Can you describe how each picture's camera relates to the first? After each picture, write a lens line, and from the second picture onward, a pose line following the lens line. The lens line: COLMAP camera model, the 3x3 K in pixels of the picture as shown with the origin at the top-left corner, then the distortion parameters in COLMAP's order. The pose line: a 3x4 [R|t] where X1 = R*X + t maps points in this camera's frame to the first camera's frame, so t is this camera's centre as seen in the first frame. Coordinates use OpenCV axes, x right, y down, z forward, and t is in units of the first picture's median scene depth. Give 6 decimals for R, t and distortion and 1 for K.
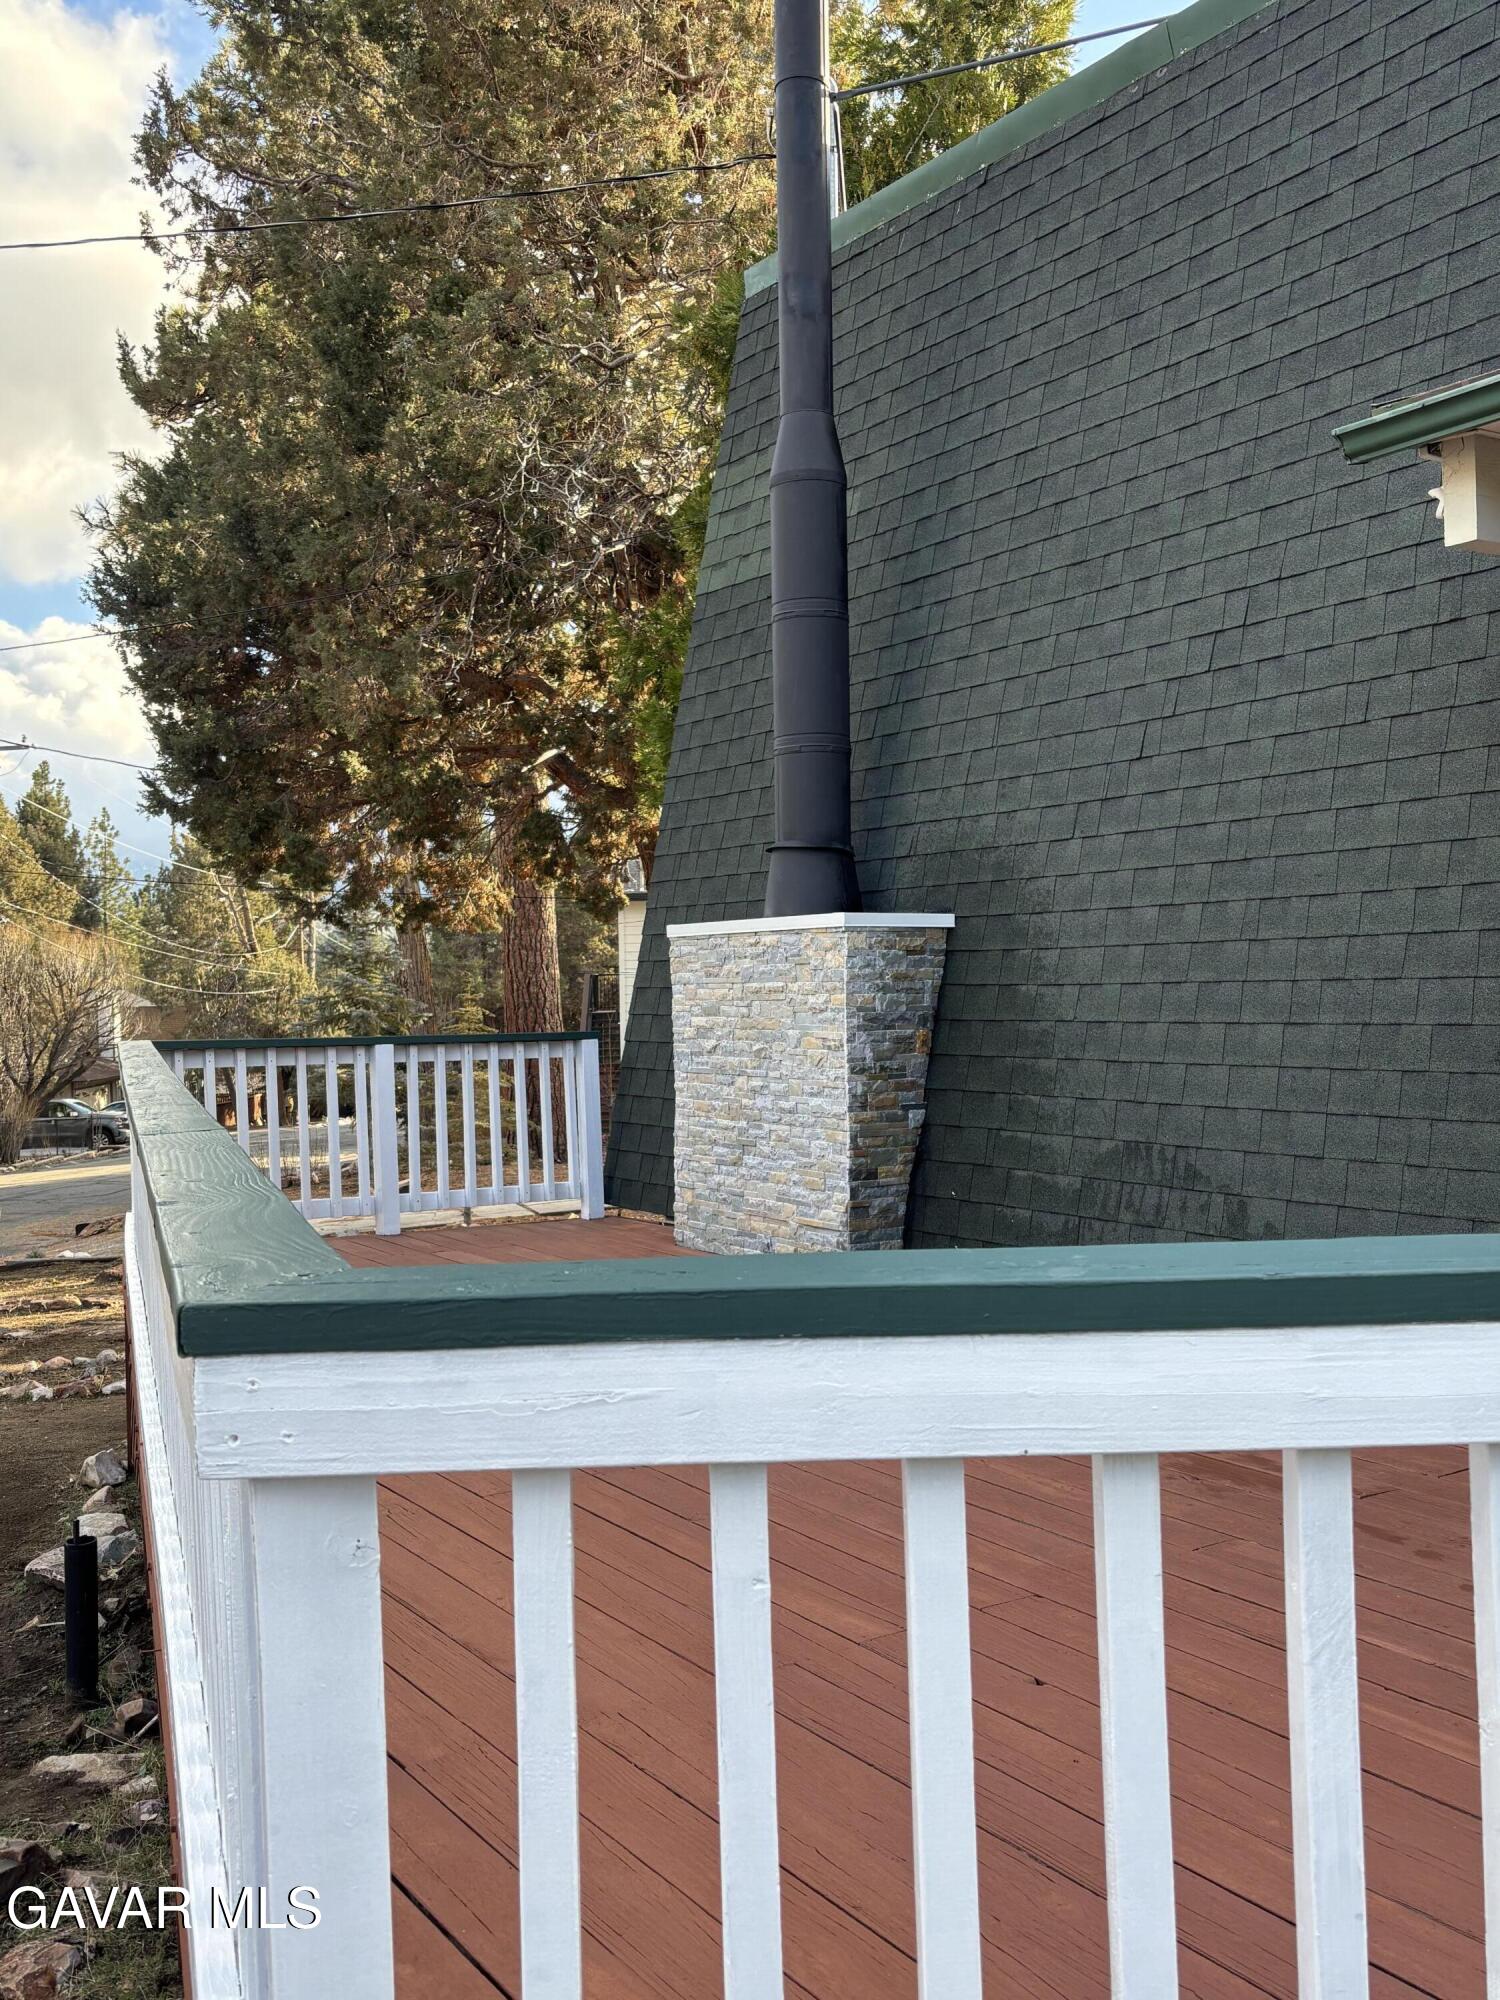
lens RADIAL K [[1760.8, 0, 750.0], [0, 1760.8, 1000.0], [0, 0, 1]] dist [0.144028, -0.207208]
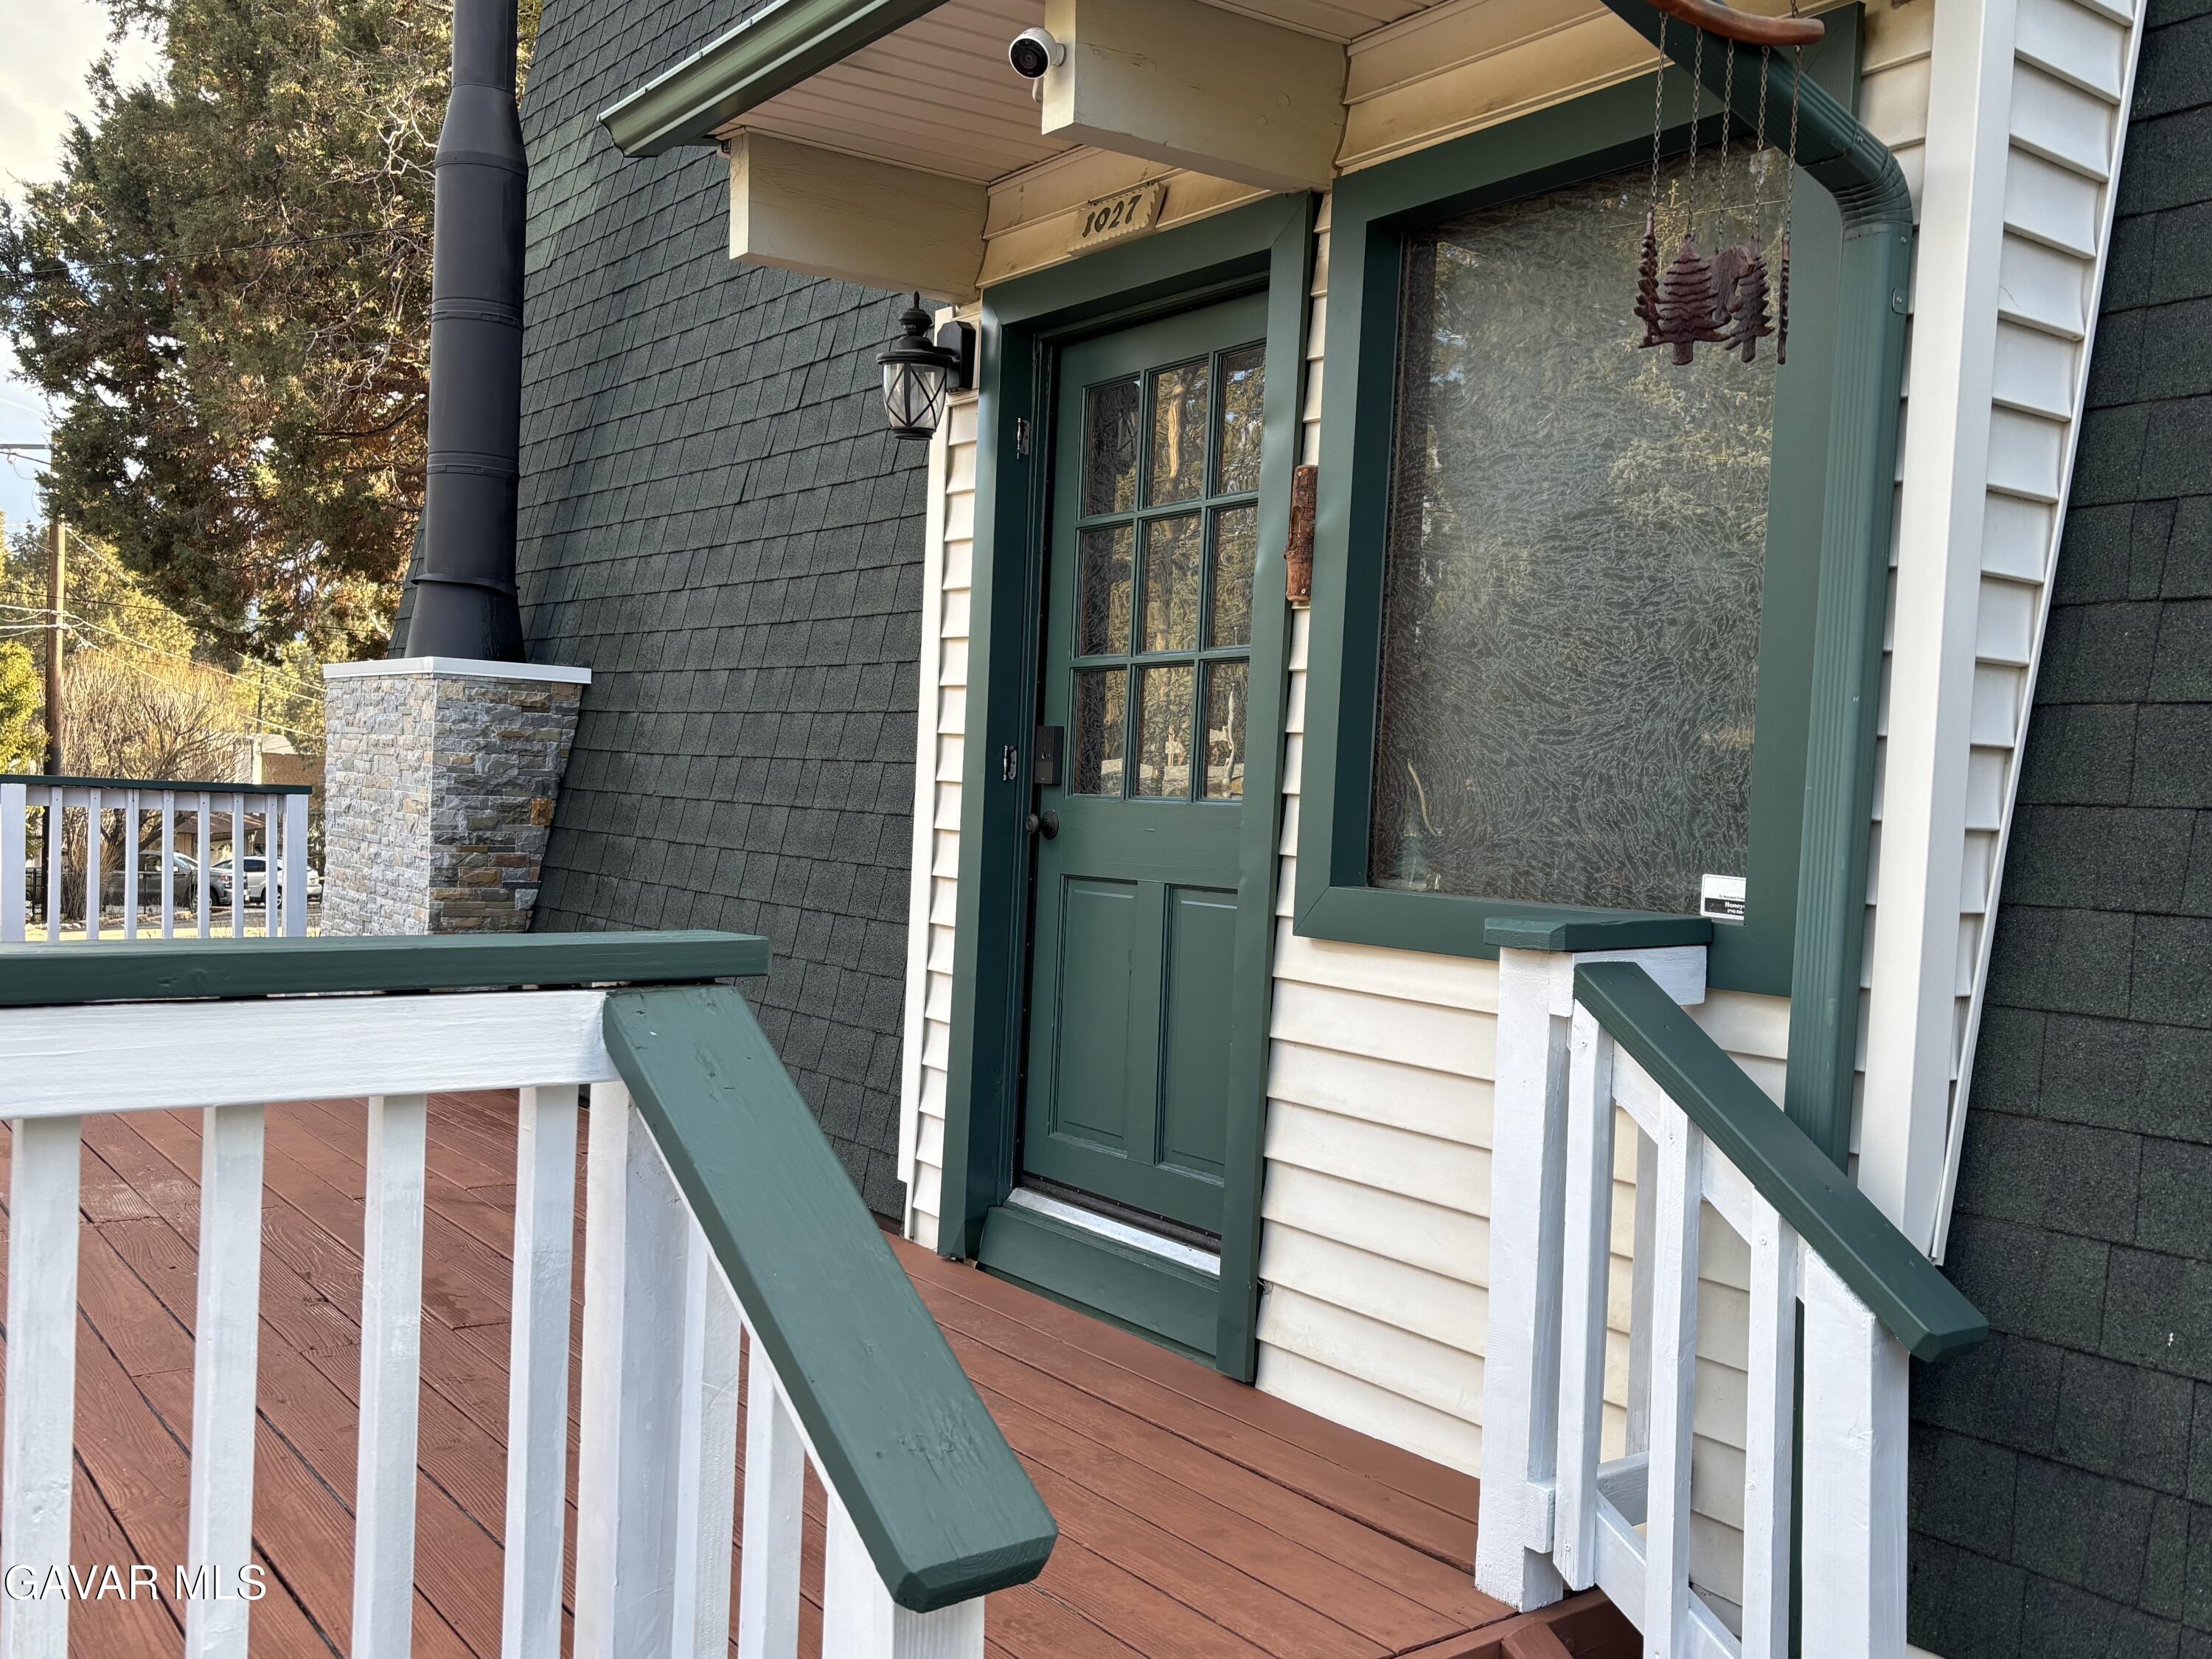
lens RADIAL K [[1947.5, 0, 1106.0], [0, 1947.5, 829.5], [0, 0, 1]] dist [0.144028, -0.207208]
pose [[0.997732, 0.060227, 0.030055, 0.352466], [-0.060736, 0.998021, 0.016299, -0.000721], [-0.029014, -0.018087, 0.999415, 0.015968]]
